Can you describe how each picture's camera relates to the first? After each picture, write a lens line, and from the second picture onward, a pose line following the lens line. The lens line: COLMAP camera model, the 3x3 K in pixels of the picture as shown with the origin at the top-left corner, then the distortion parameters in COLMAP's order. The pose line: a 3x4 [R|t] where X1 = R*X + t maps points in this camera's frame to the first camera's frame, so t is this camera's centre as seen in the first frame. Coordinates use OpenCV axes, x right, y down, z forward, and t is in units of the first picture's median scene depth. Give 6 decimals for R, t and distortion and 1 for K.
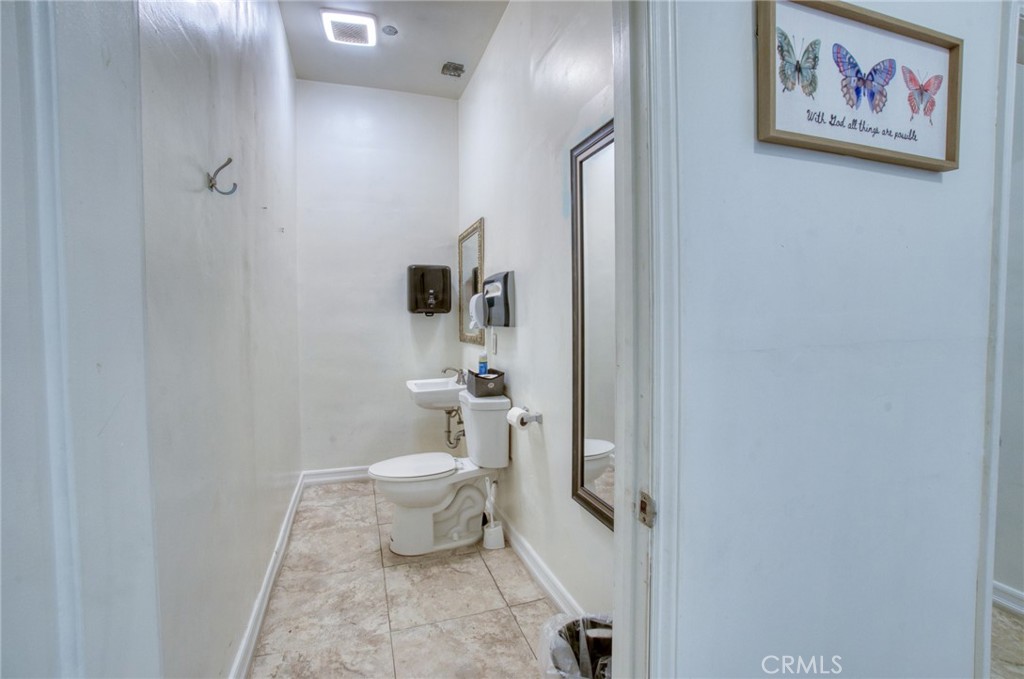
lens RADIAL K [[450.4, 0, 512.3], [0, 450.4, 331.9], [0, 0, 1]] dist [-0.061890, 0.022999]
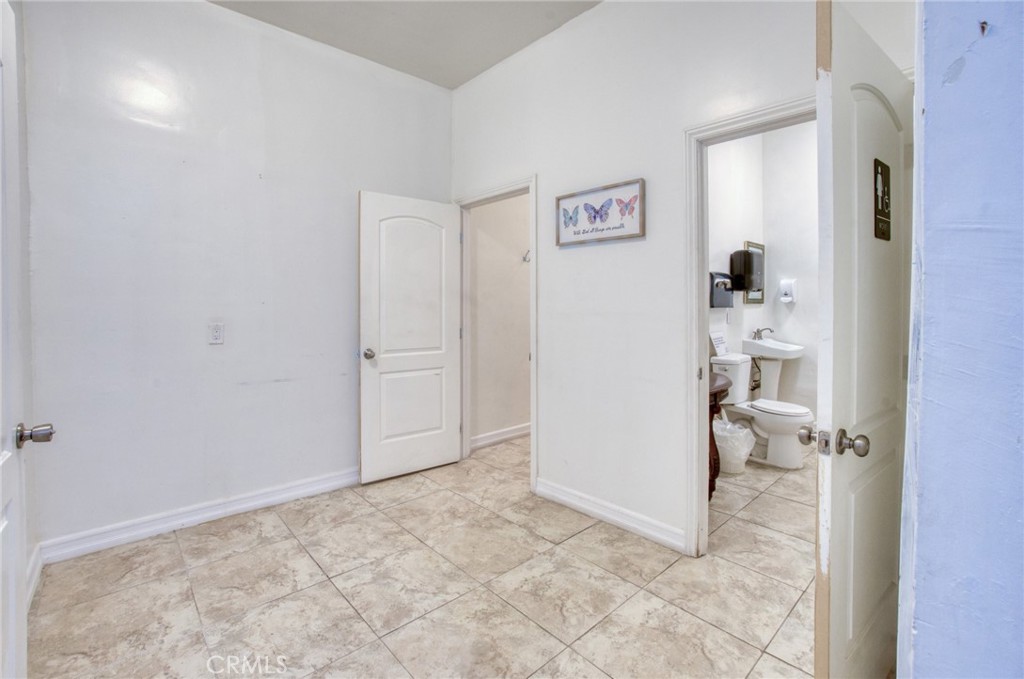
lens RADIAL K [[460.2, 0, 512.2], [0, 460.2, 310.0], [0, 0, 1]] dist [-0.060419, 0.019908]
pose [[0.401623, 0.024919, -0.915466, 3.136823], [-0.038844, 0.999194, 0.010157, -0.003474], [0.914981, 0.031481, 0.402267, -0.551110]]
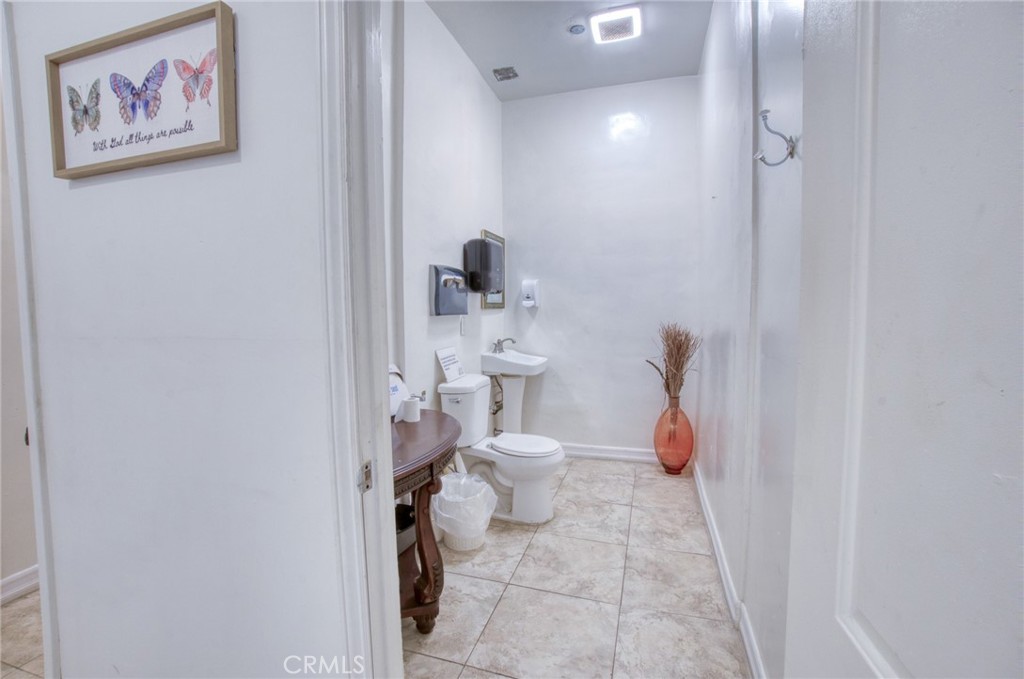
lens RADIAL K [[450.4, 0, 512.3], [0, 450.4, 331.9], [0, 0, 1]] dist [-0.061890, 0.022999]
pose [[0.802901, 0.036505, -0.594993, 2.226124], [-0.022658, 0.999271, 0.030734, -0.044346], [0.595681, -0.011196, 0.803143, 0.685314]]
